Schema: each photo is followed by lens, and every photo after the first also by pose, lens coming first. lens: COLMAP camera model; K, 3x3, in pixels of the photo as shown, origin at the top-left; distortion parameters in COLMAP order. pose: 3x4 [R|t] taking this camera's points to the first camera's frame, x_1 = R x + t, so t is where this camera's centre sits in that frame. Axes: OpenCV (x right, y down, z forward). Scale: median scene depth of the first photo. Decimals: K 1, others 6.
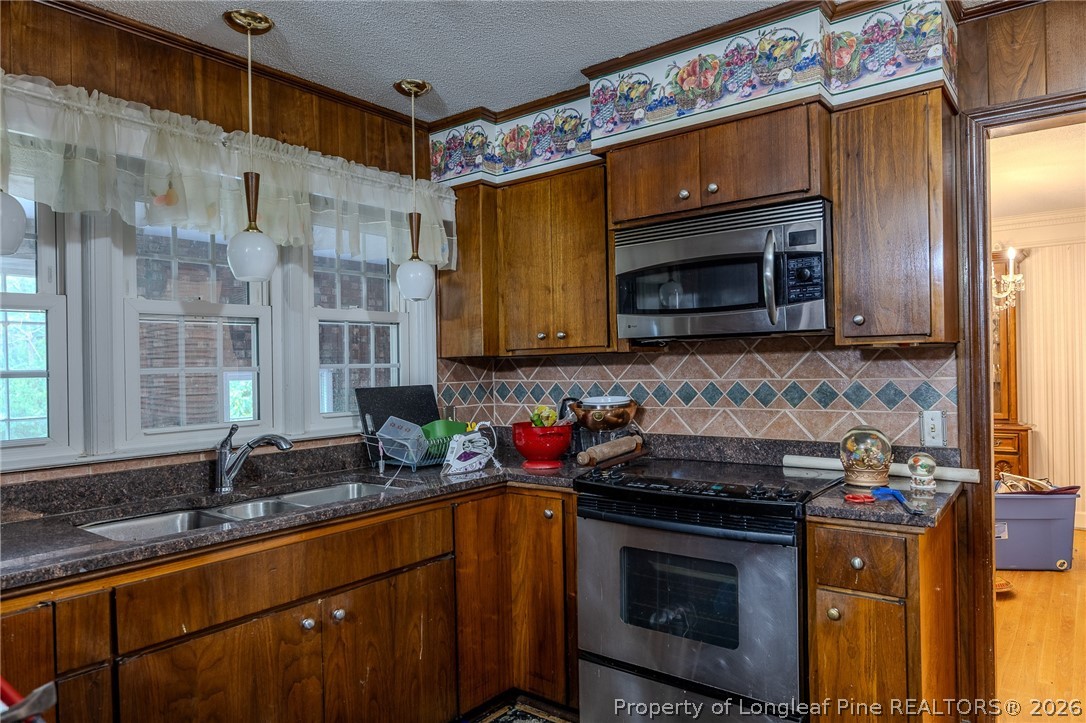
lens RADIAL K [[698.3, 0, 552.7], [0, 698.3, 362.2], [0, 0, 1]] dist [0.002573, -0.002148]
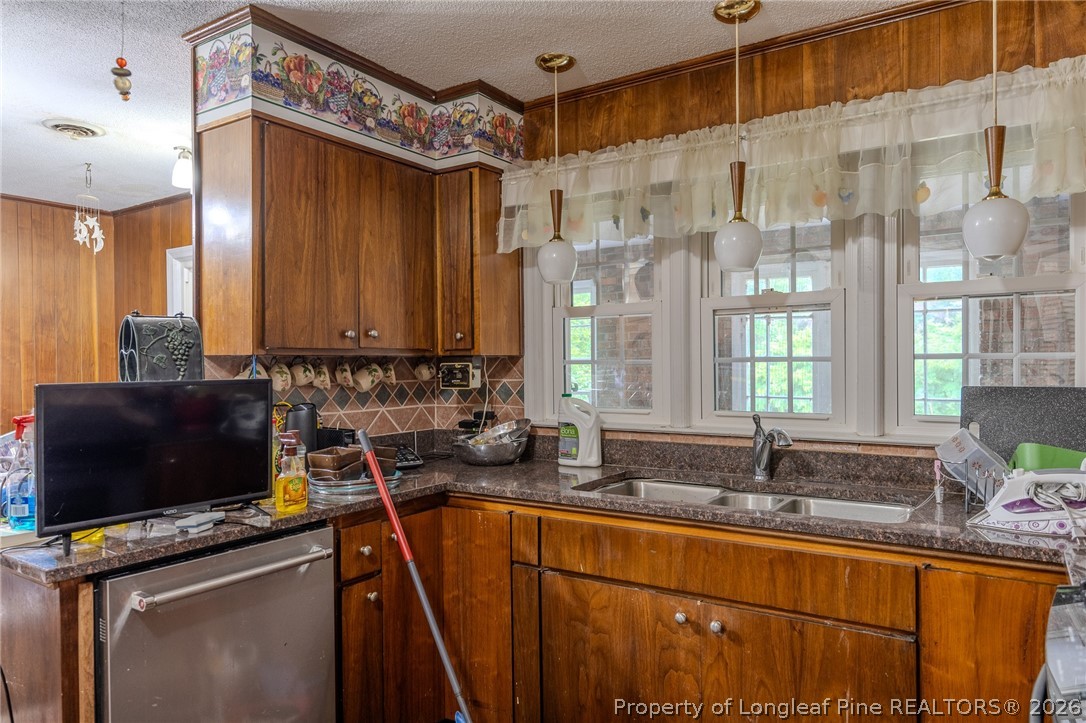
lens RADIAL K [[698.3, 0, 552.7], [0, 698.3, 363.8], [0, 0, 1]] dist [0.002573, -0.002148]
pose [[0.084404, 0.022287, -0.996182, 0.565173], [0.010919, 0.999669, 0.023290, -0.011406], [0.996372, -0.012843, 0.084133, 0.676845]]
